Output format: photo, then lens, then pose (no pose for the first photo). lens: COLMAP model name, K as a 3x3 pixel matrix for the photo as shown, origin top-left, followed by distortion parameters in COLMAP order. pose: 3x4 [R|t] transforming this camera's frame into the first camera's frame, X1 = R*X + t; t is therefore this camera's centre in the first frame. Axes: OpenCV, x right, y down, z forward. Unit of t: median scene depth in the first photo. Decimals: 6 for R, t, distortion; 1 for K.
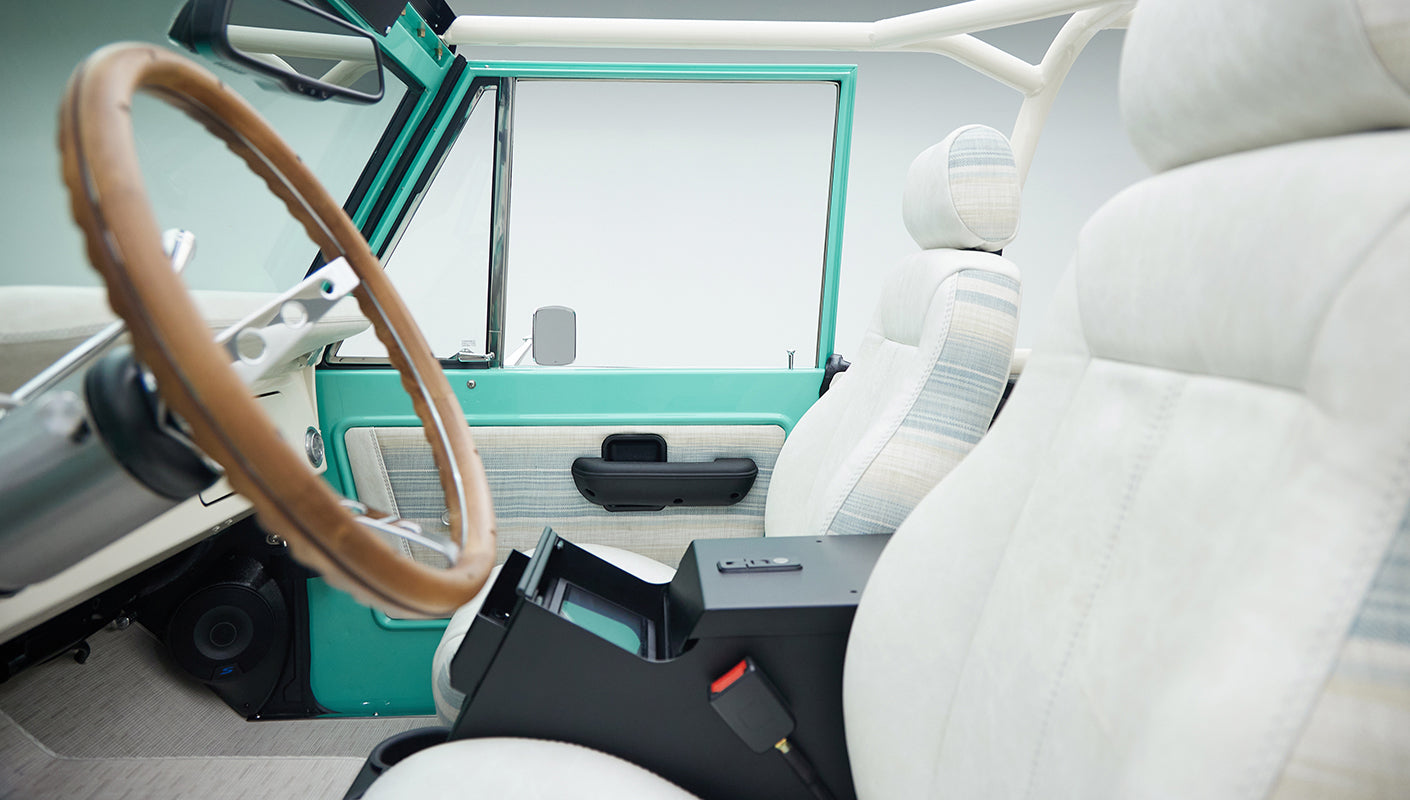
lens RADIAL K [[987.7, 0, 724.4], [0, 987.7, 326.8], [0, 0, 1]] dist [0.008217, 0.001761]
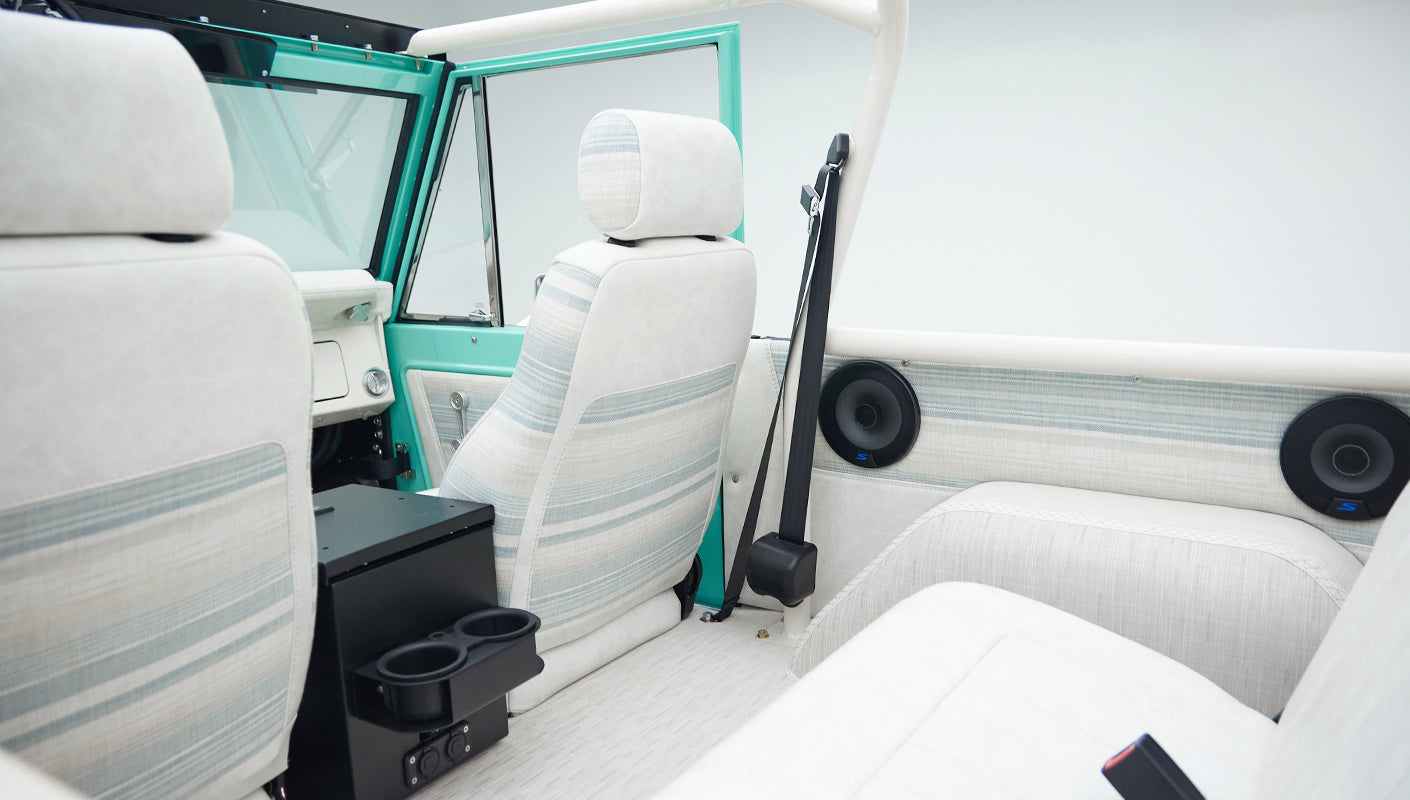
lens RADIAL K [[1011.0, 0, 710.0], [0, 1011.0, 395.5], [0, 0, 1]] dist [0.004250, -0.001922]
pose [[0.812679, 0.077977, -0.577470, 0.877326], [0.007545, 0.989515, 0.144236, -0.063374], [0.582663, -0.121575, 0.803569, 0.202273]]
